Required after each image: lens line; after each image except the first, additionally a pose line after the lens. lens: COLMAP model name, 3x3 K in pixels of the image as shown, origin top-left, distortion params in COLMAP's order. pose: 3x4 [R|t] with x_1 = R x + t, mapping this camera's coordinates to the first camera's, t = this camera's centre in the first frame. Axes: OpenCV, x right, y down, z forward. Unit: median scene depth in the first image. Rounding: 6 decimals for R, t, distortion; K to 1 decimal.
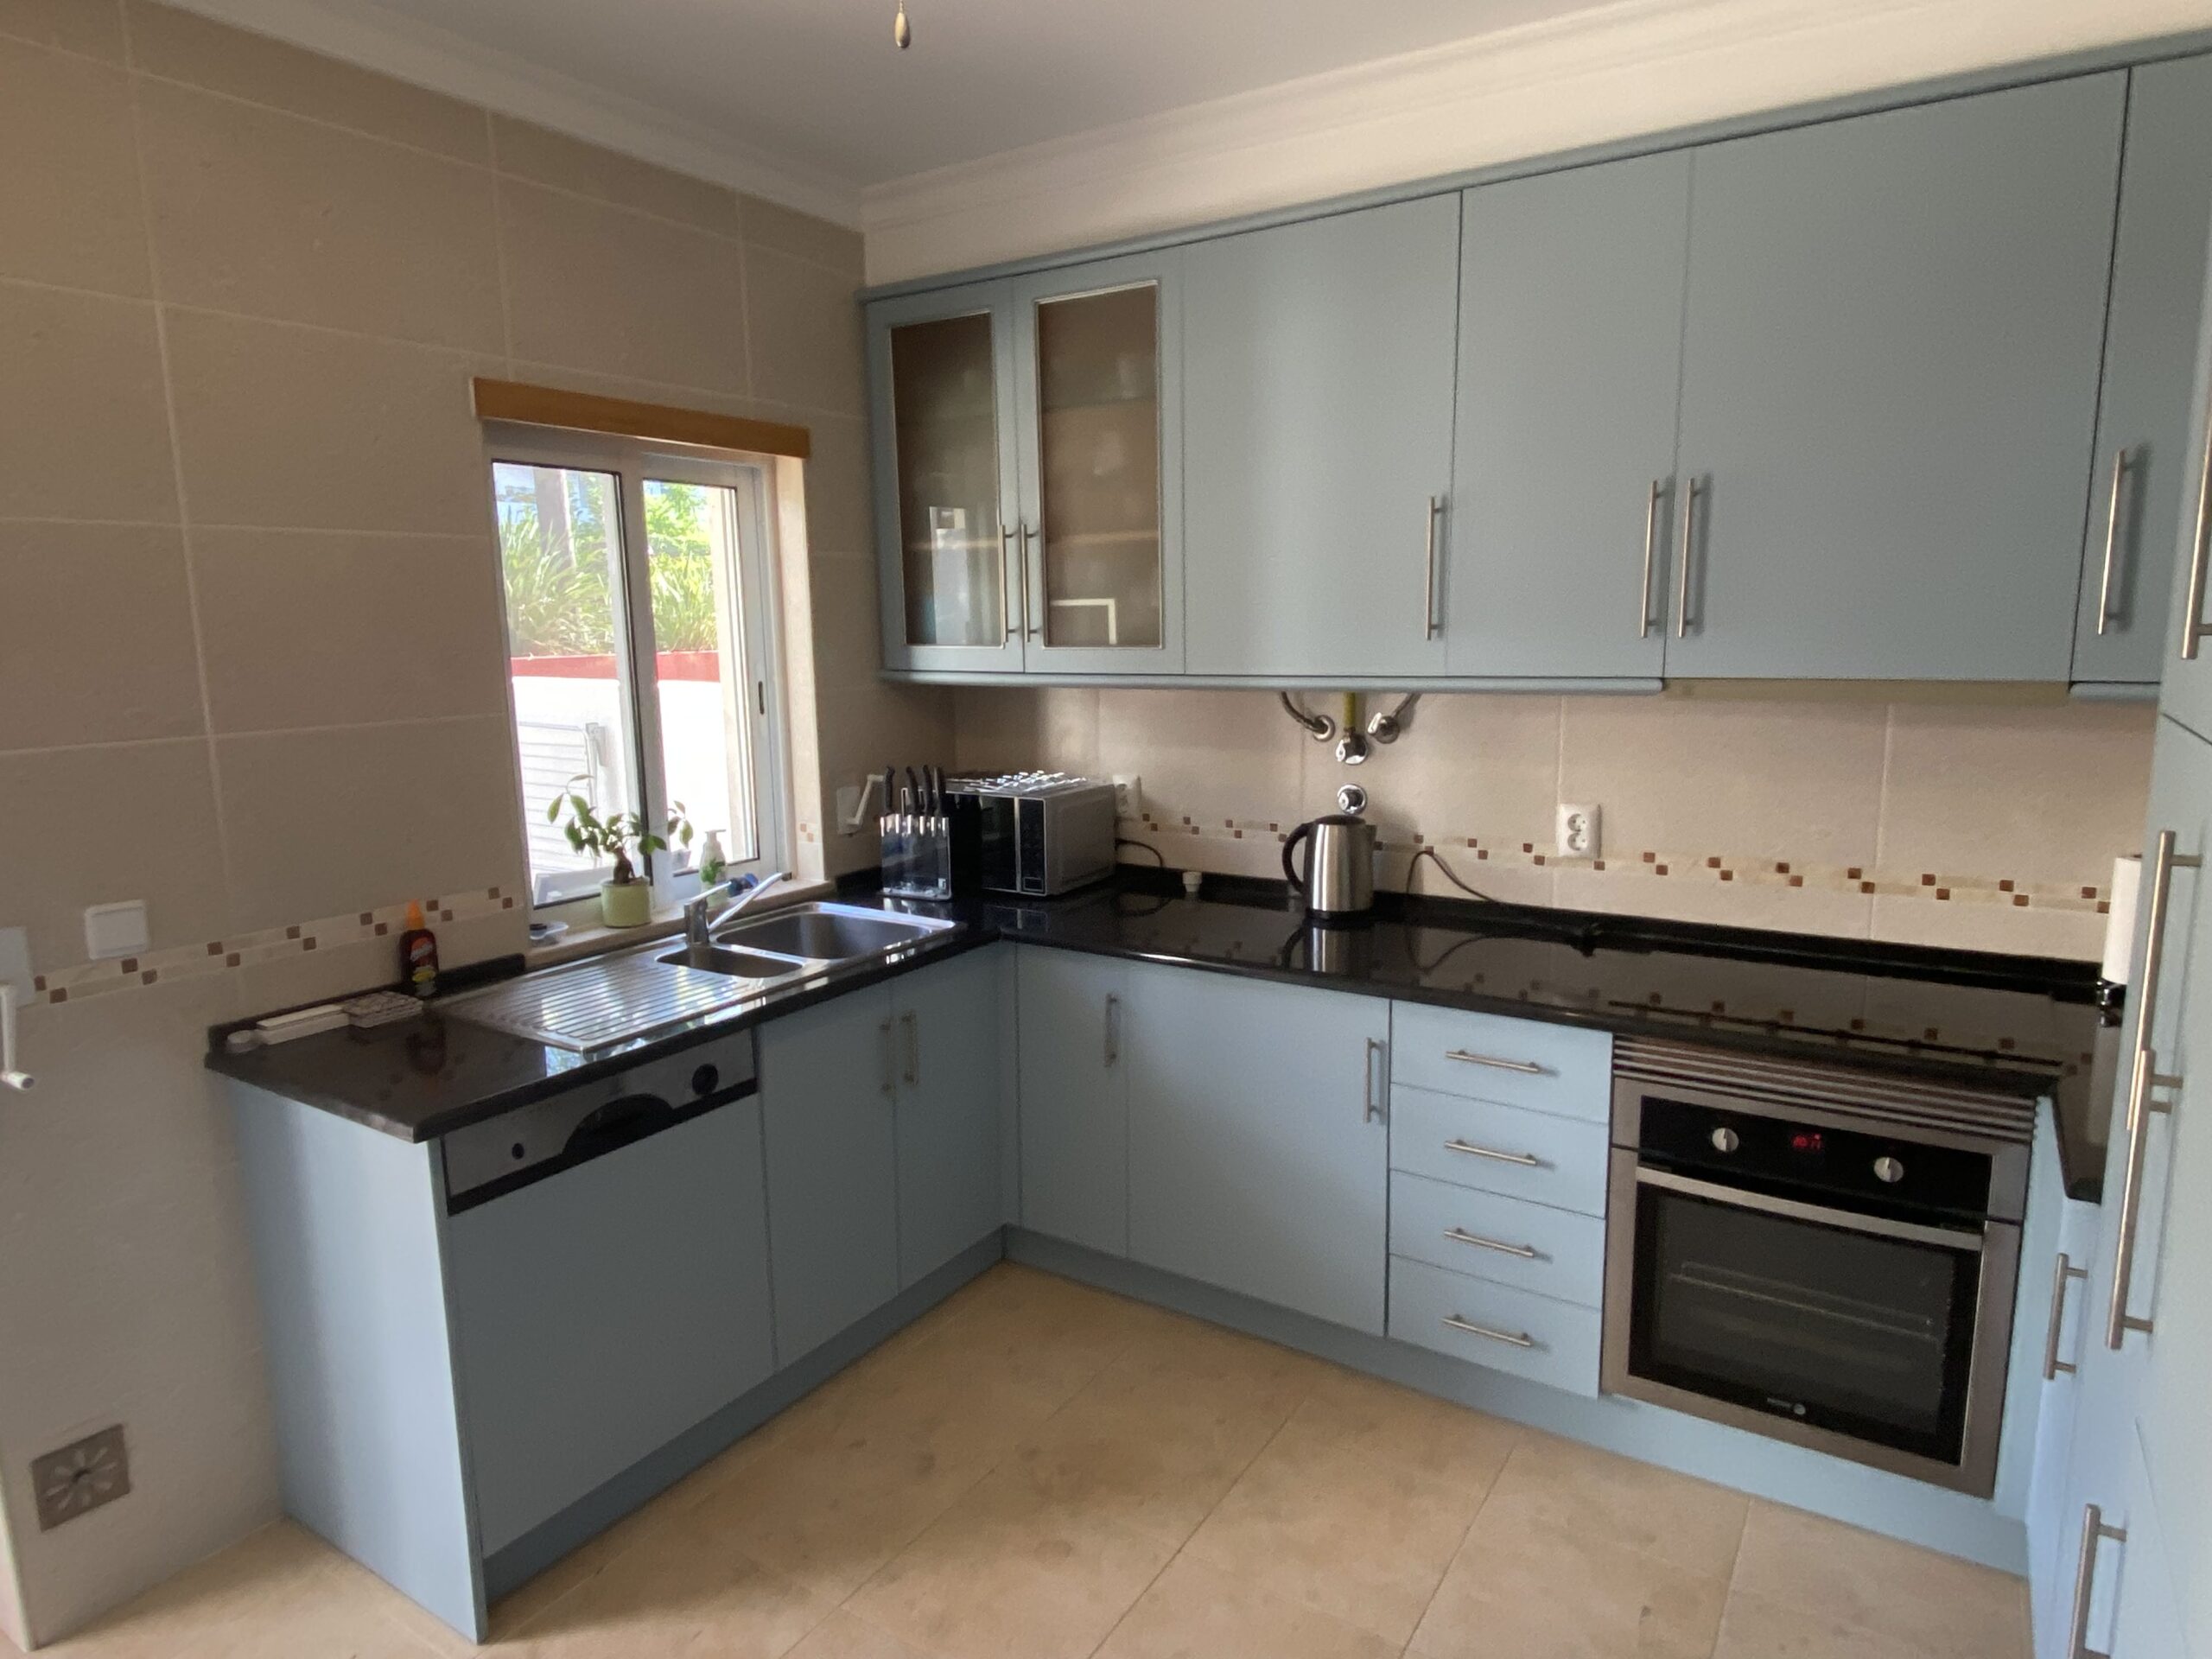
lens RADIAL K [[1316.0, 0, 1106.0], [0, 1316.0, 829.5], [0, 0, 1]] dist [0.088012, -0.106518]
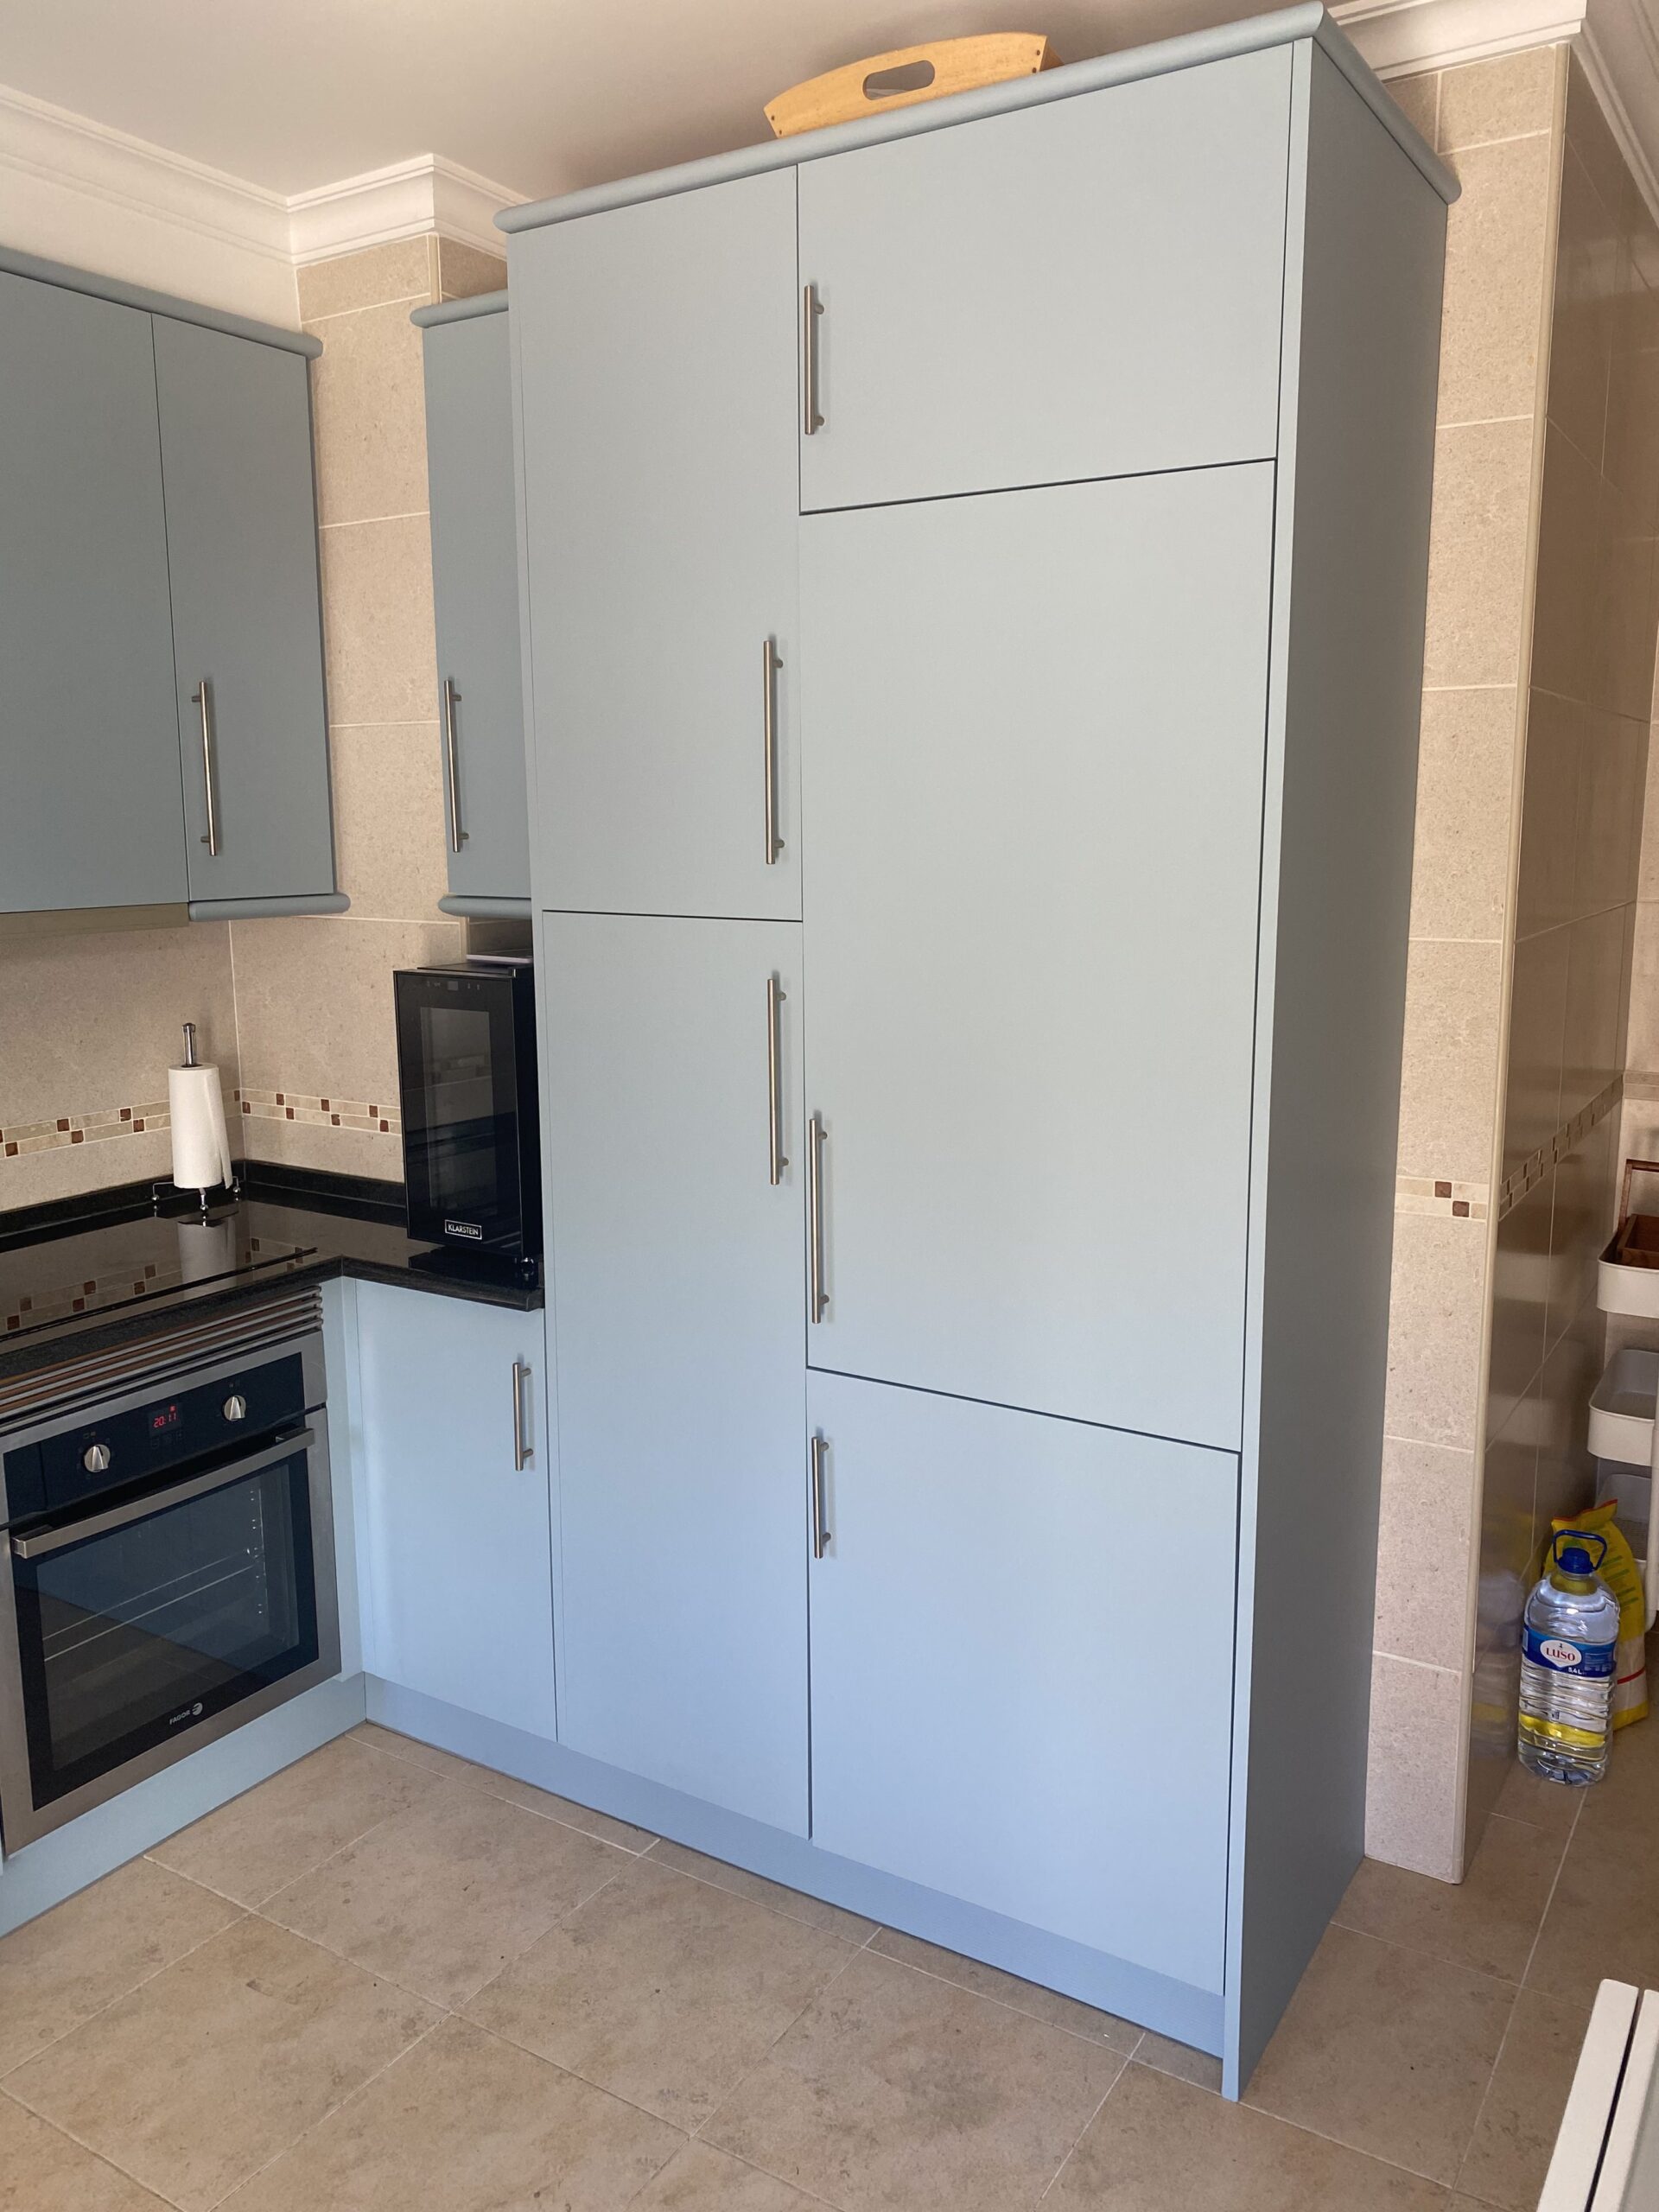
lens RADIAL K [[1695.4, 0, 820.5], [0, 1695.4, 1088.5], [0, 0, 1]] dist [0.063811, -0.105289]
pose [[-0.003388, -0.147224, 0.989097, -0.420240], [0.170582, 0.974521, 0.145639, -0.054753], [-0.985338, 0.169216, 0.021812, 0.358798]]
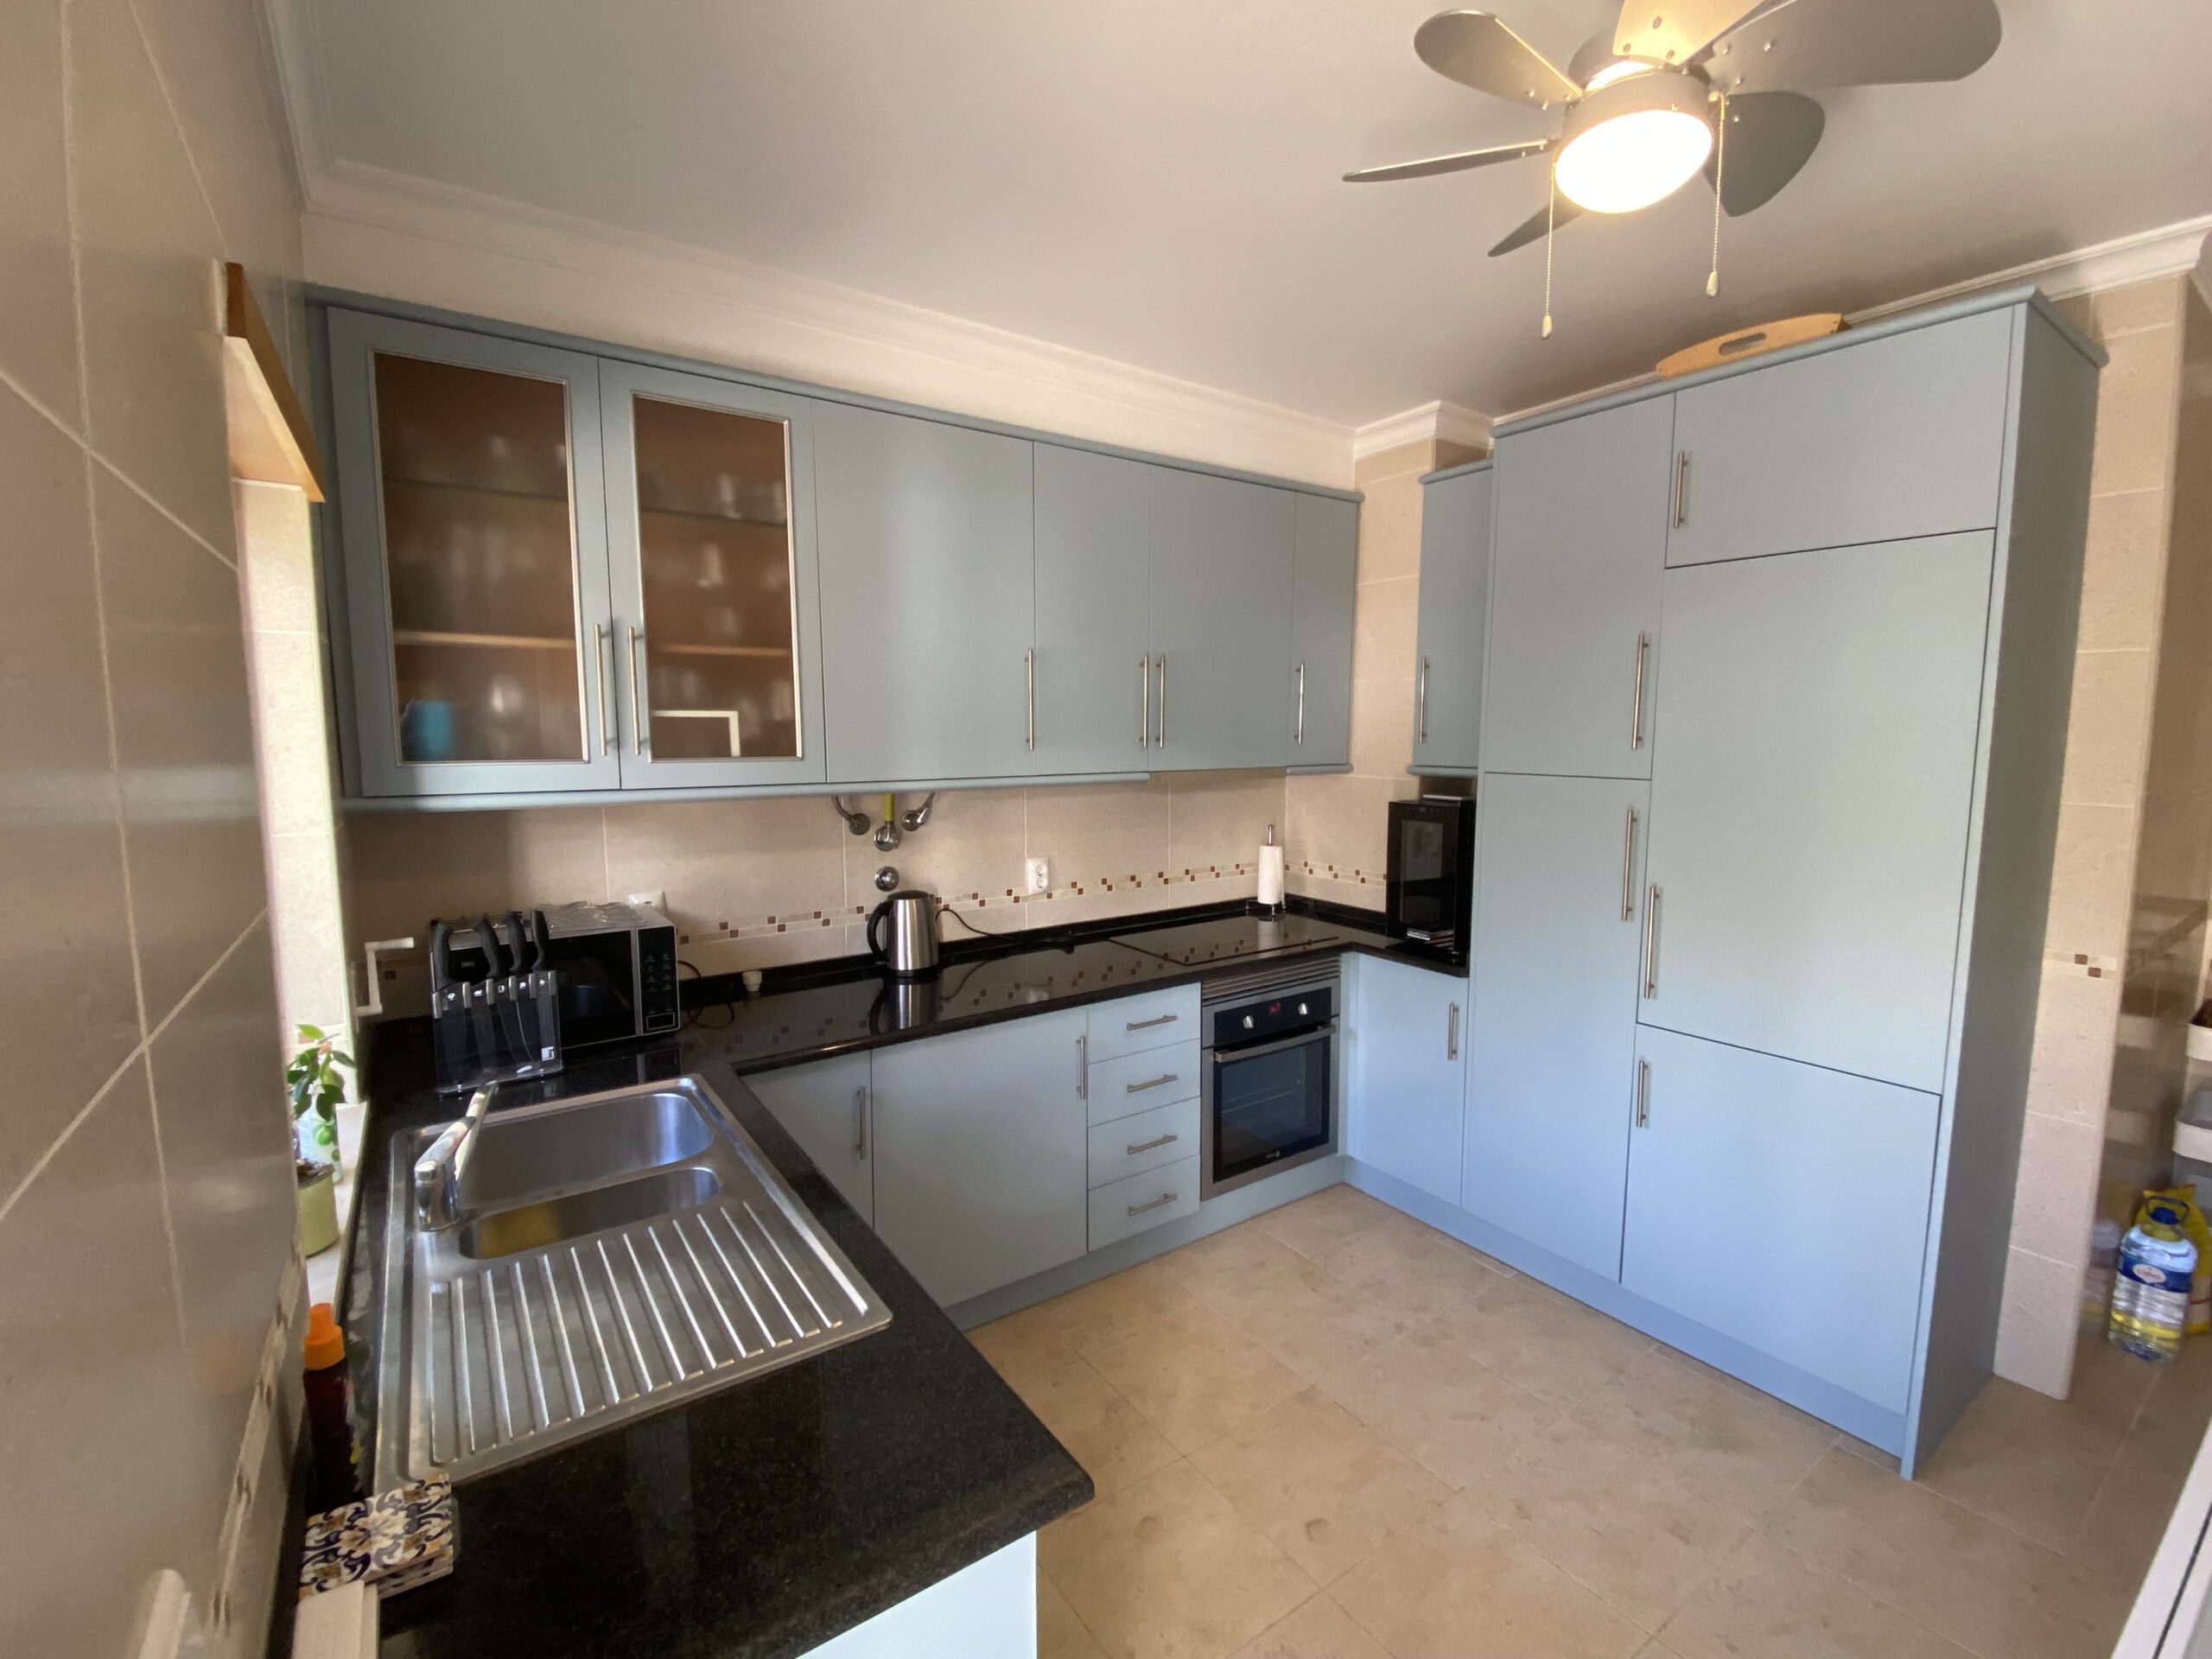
lens RADIAL K [[970.9, 0, 1106.0], [0, 970.9, 829.5], [0, 0, 1]] dist [0.050038, -0.034440]
pose [[0.374098, -0.084293, 0.923550, -0.587902], [0.145258, 0.988895, 0.031418, -0.069025], [-0.915942, 0.122400, 0.382188, 0.472547]]
